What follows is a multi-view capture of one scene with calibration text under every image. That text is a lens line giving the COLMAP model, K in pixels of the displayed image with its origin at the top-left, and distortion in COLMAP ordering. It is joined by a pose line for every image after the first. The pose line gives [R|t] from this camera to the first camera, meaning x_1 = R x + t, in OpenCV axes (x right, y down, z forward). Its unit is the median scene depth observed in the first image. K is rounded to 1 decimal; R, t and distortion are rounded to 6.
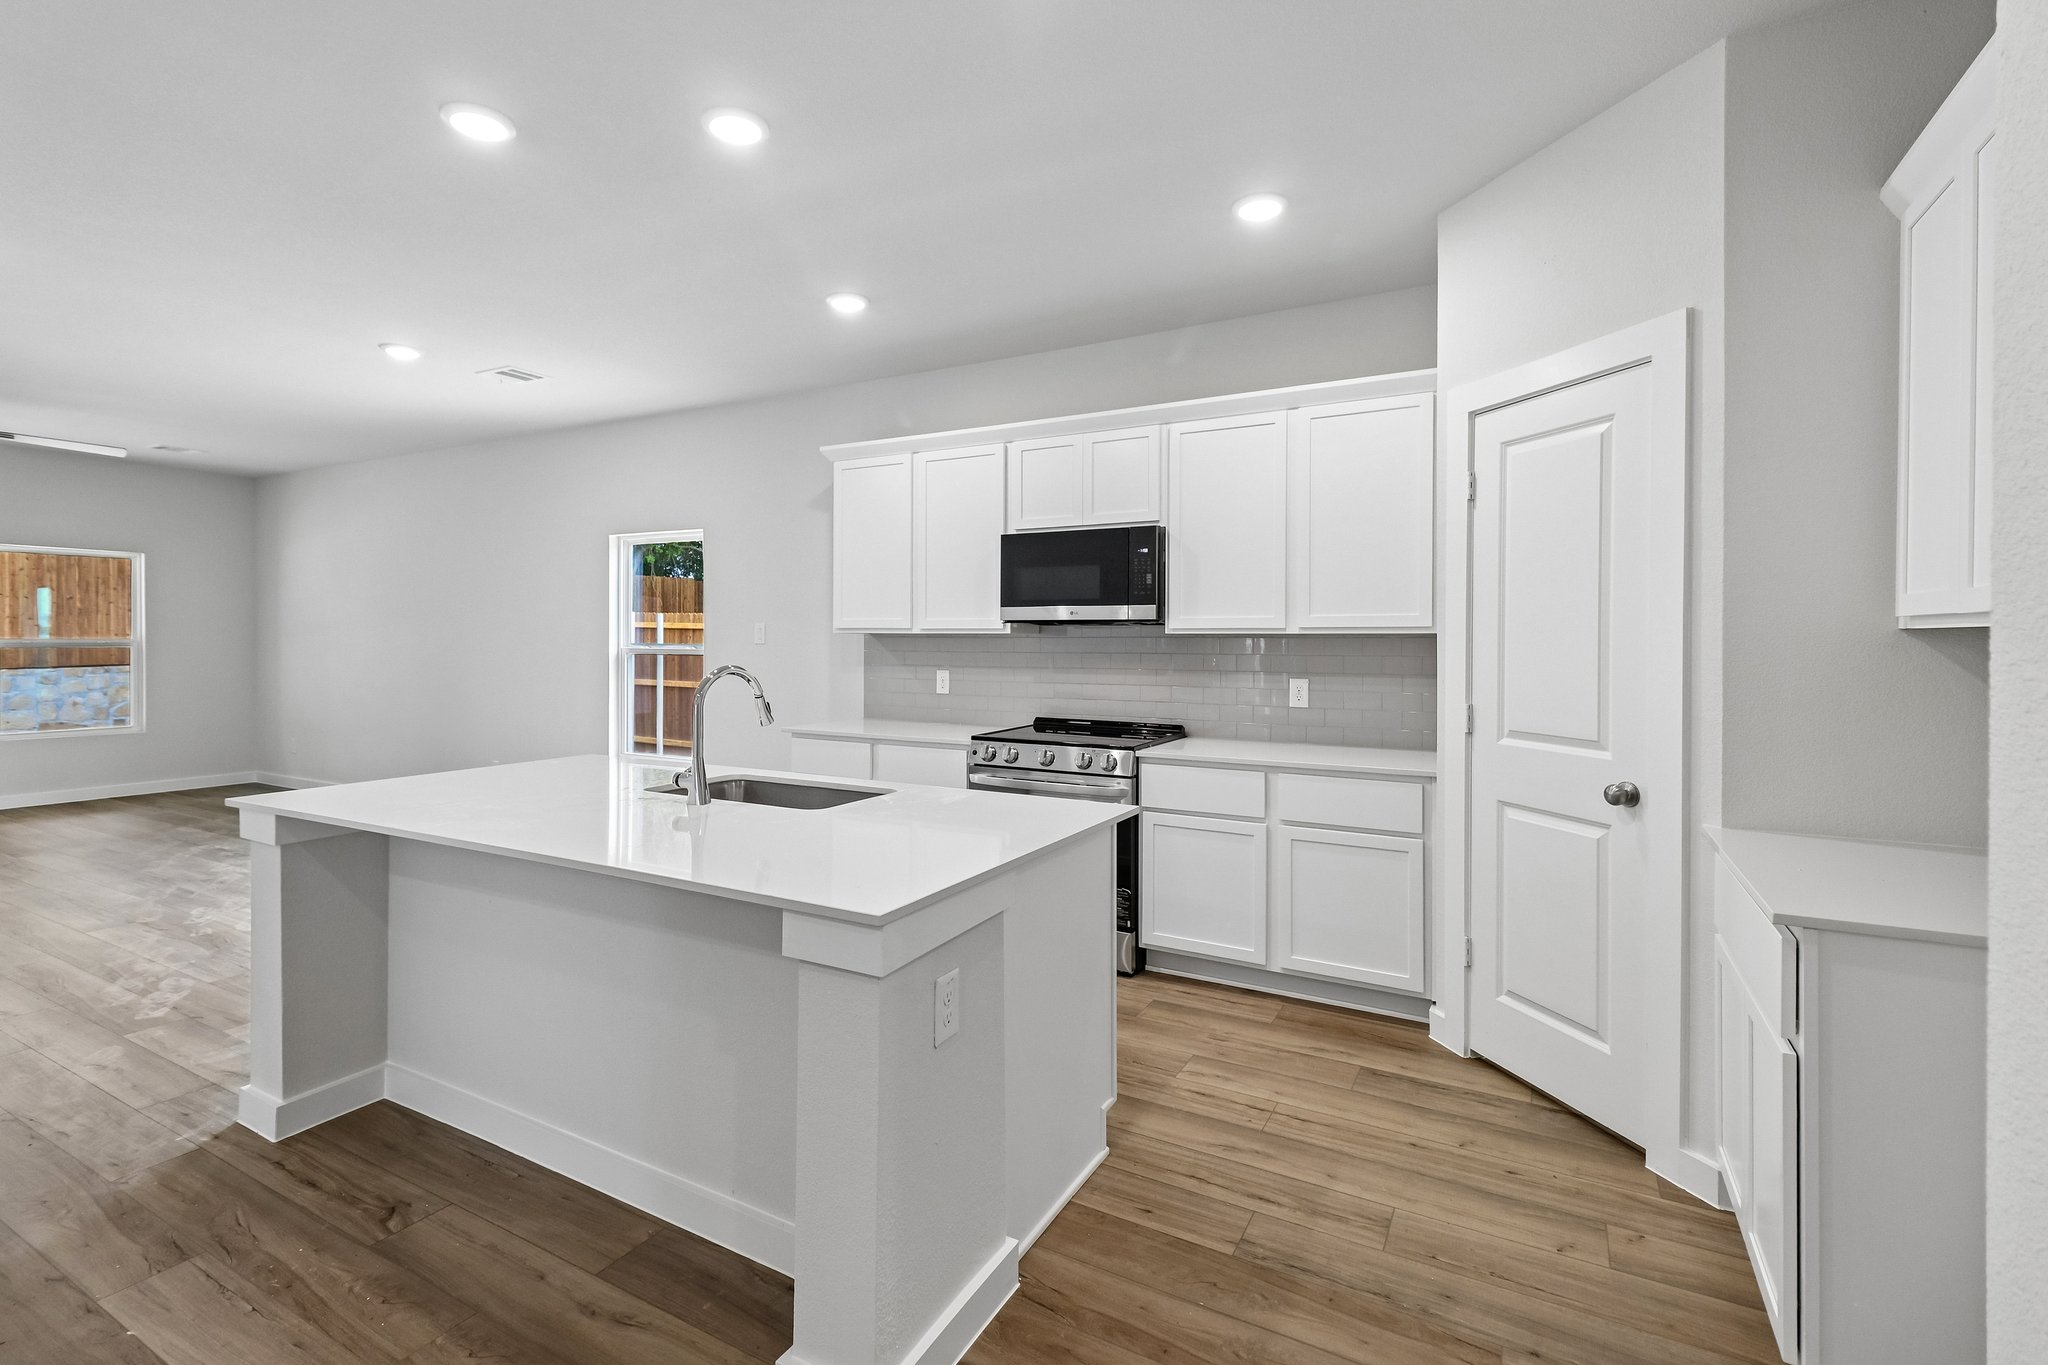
lens RADIAL K [[935.9, 0, 1036.2], [0, 935.9, 642.4], [0, 0, 1]] dist [0.024960, -0.011831]
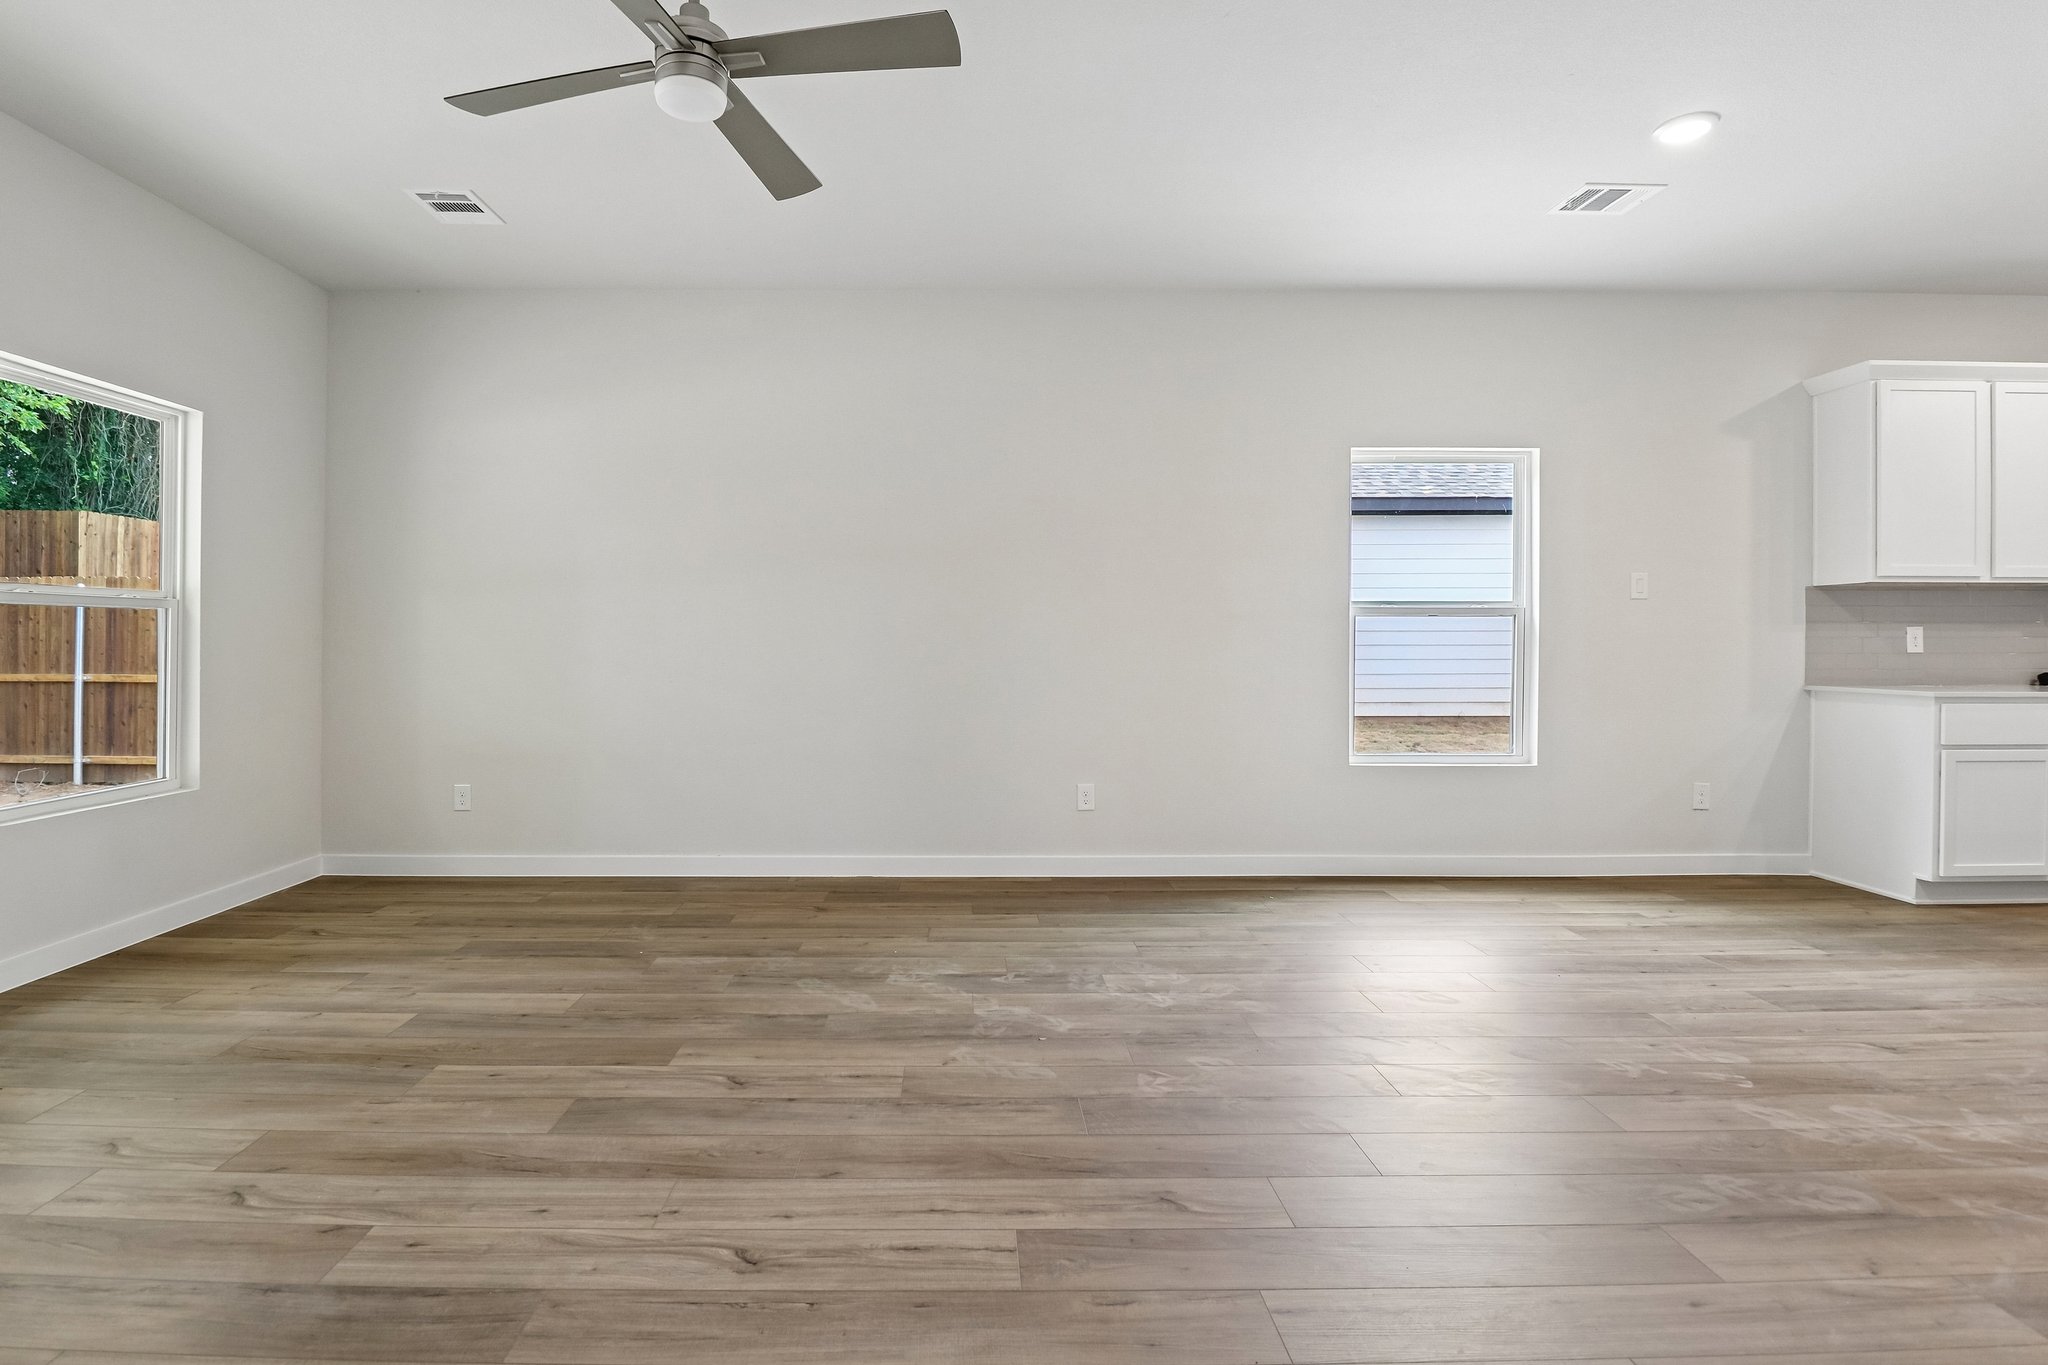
lens RADIAL K [[1005.1, 0, 959.0], [0, 1005.1, 644.3], [0, 0, 1]] dist [0.001306, -0.010381]
pose [[0.875937, -0.008682, 0.482347, -1.643482], [0.006996, 0.999962, 0.005294, 0.042673], [-0.482374, -0.001262, 0.875964, 0.733457]]
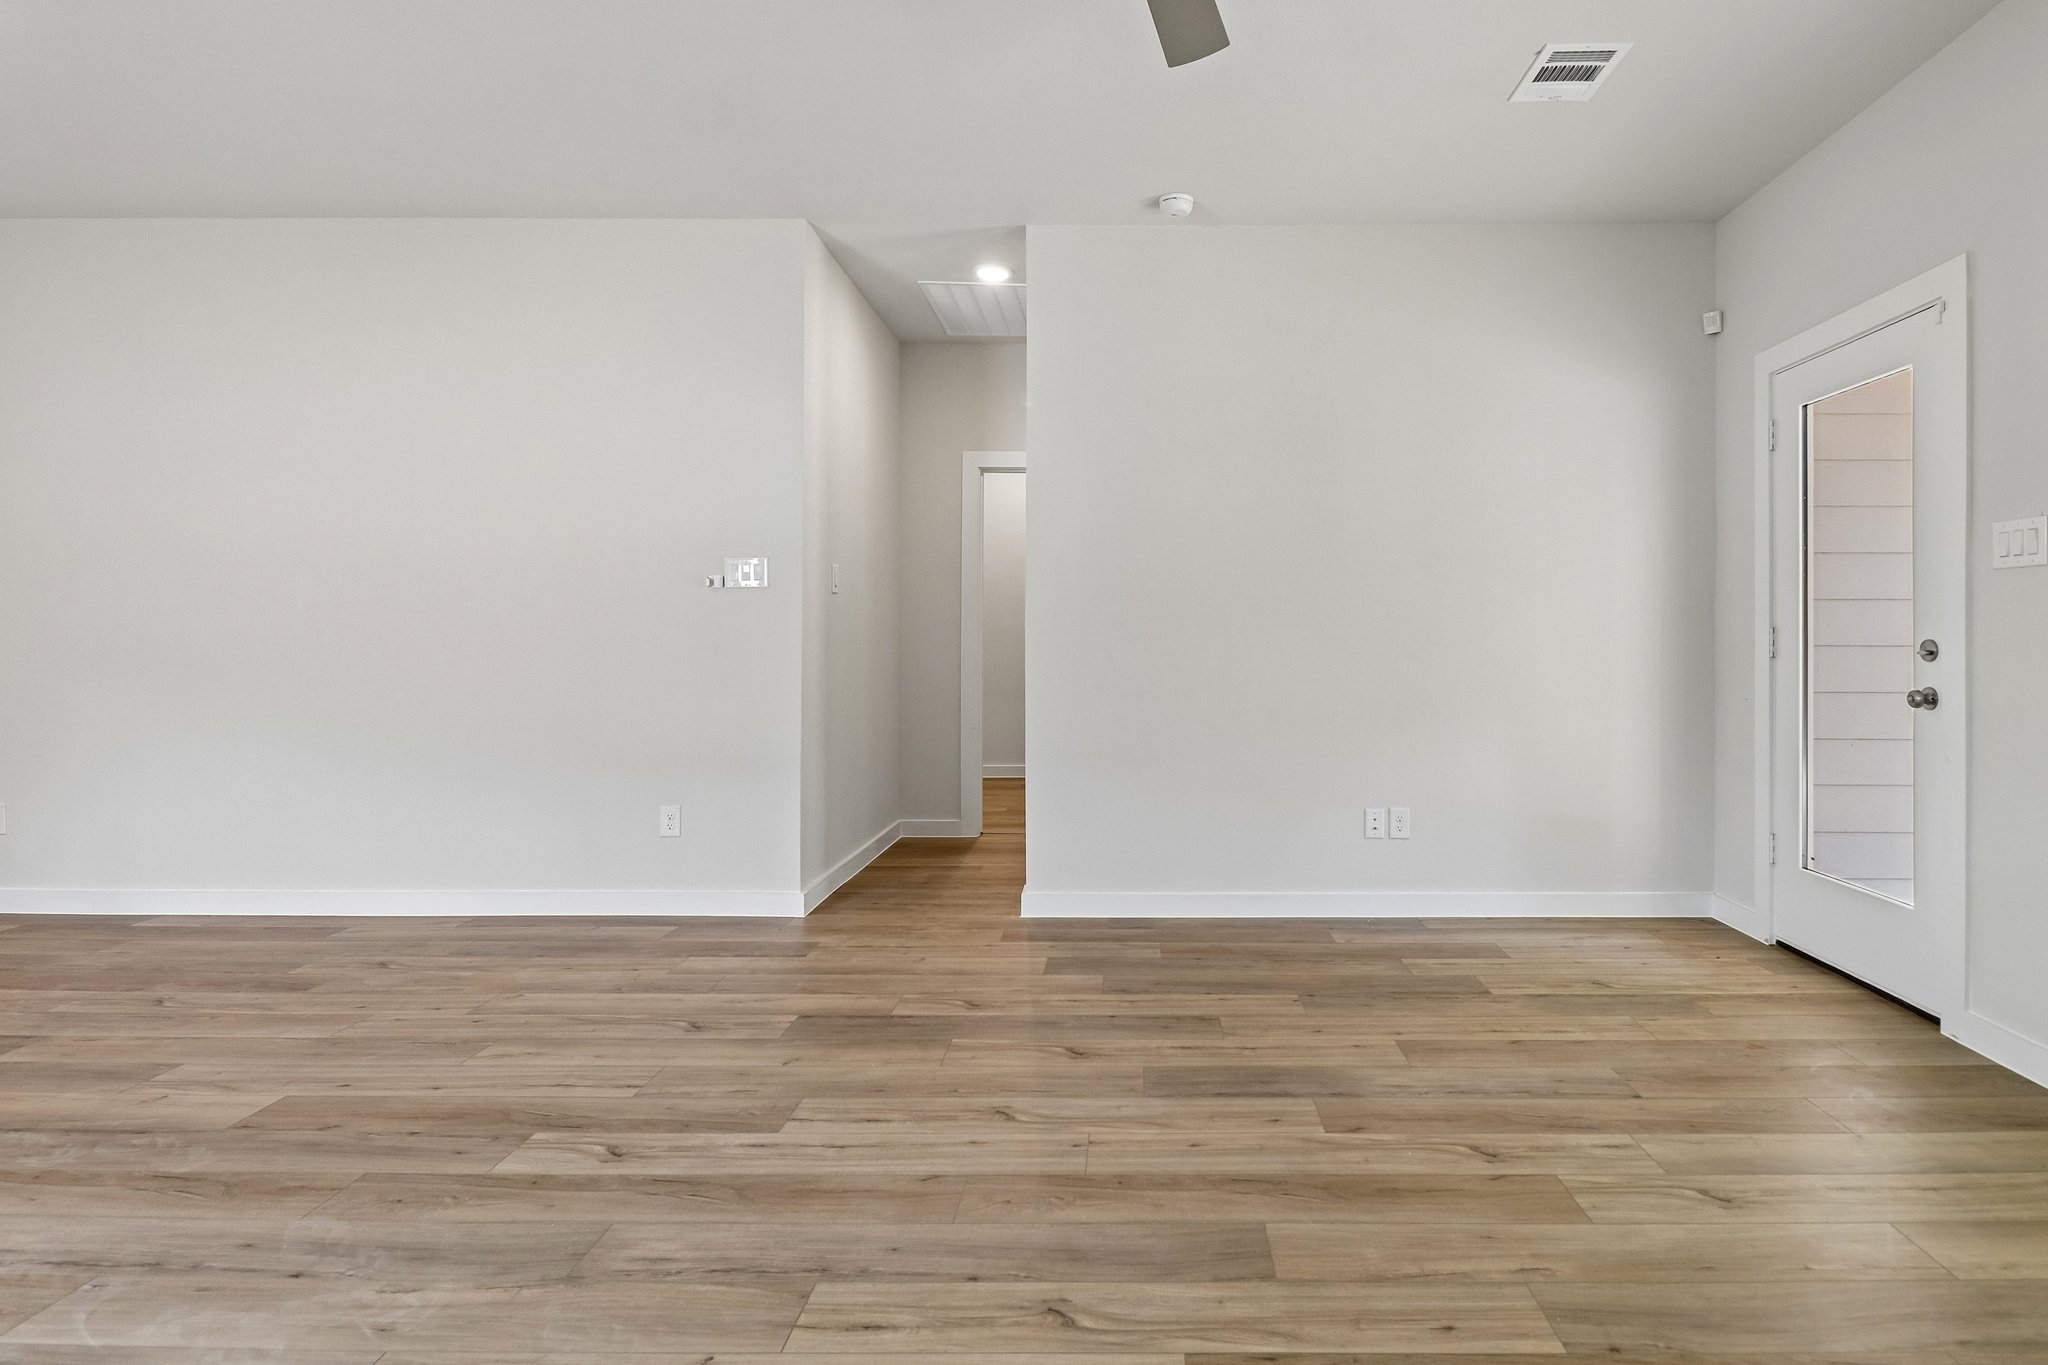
lens RADIAL K [[1038.8, 0, 1148.7], [0, 1038.8, 628.3], [0, 0, 1]] dist [0.015314, -0.012155]
pose [[-0.869194, -0.016841, -0.494184, -1.284567], [-0.014157, 0.999858, -0.009173, 0.044602], [0.494268, -0.000977, -0.869309, 1.731935]]
